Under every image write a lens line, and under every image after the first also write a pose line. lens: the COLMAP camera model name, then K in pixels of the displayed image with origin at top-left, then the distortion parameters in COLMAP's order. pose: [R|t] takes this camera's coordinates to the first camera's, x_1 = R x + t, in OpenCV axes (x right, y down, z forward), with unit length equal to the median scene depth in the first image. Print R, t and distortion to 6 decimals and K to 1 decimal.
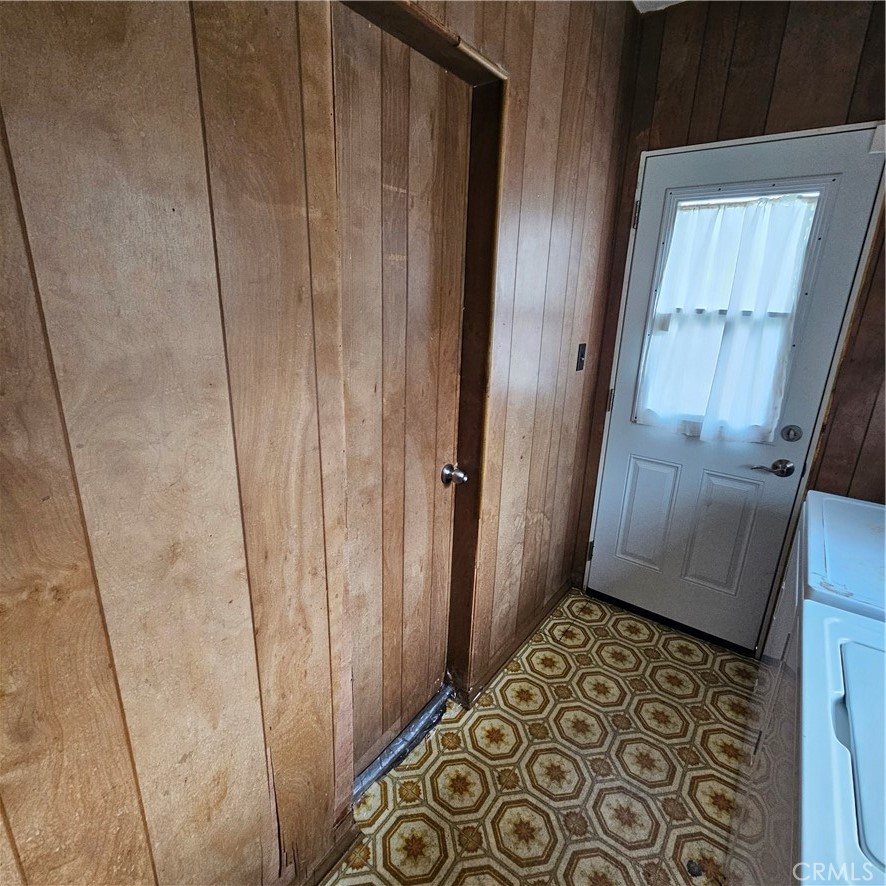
lens RADIAL K [[486.1, 0, 441.9], [0, 486.1, 440.9], [0, 0, 1]] dist [0.001533, -0.002256]
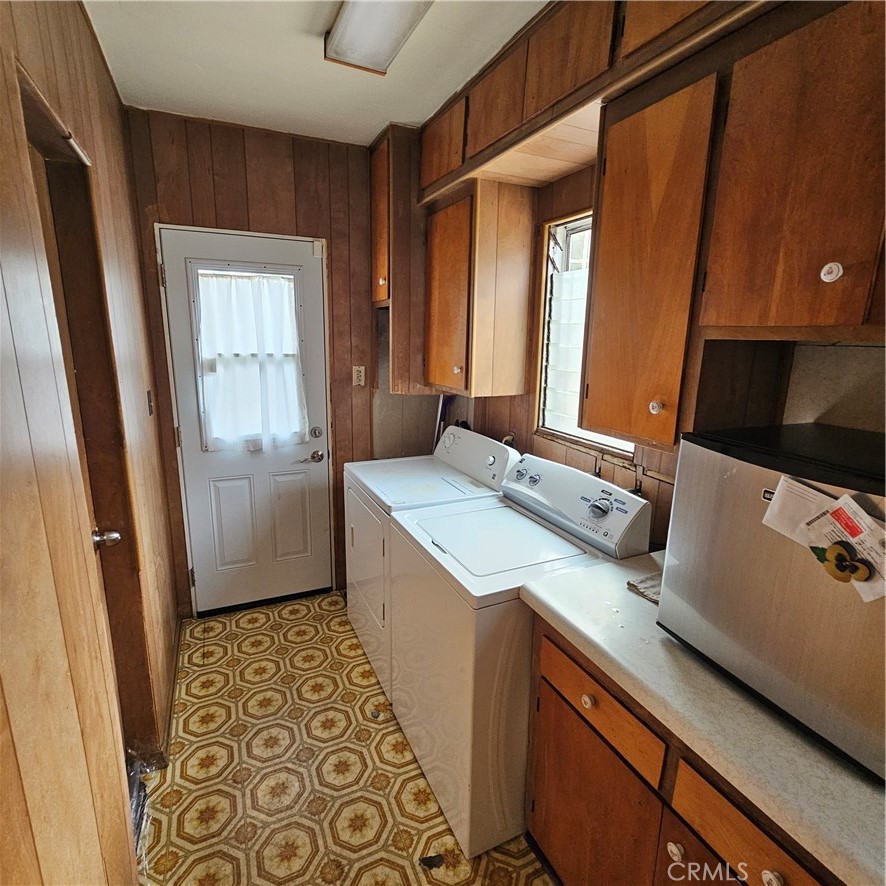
lens RADIAL K [[486.1, 0, 441.4], [0, 486.1, 442.7], [0, 0, 1]] dist [0.001533, -0.002256]
pose [[0.480615, -0.212623, 0.850765, -0.360299], [0.253692, 0.962388, 0.097204, -0.031699], [-0.839434, 0.169115, 0.516479, -0.082099]]
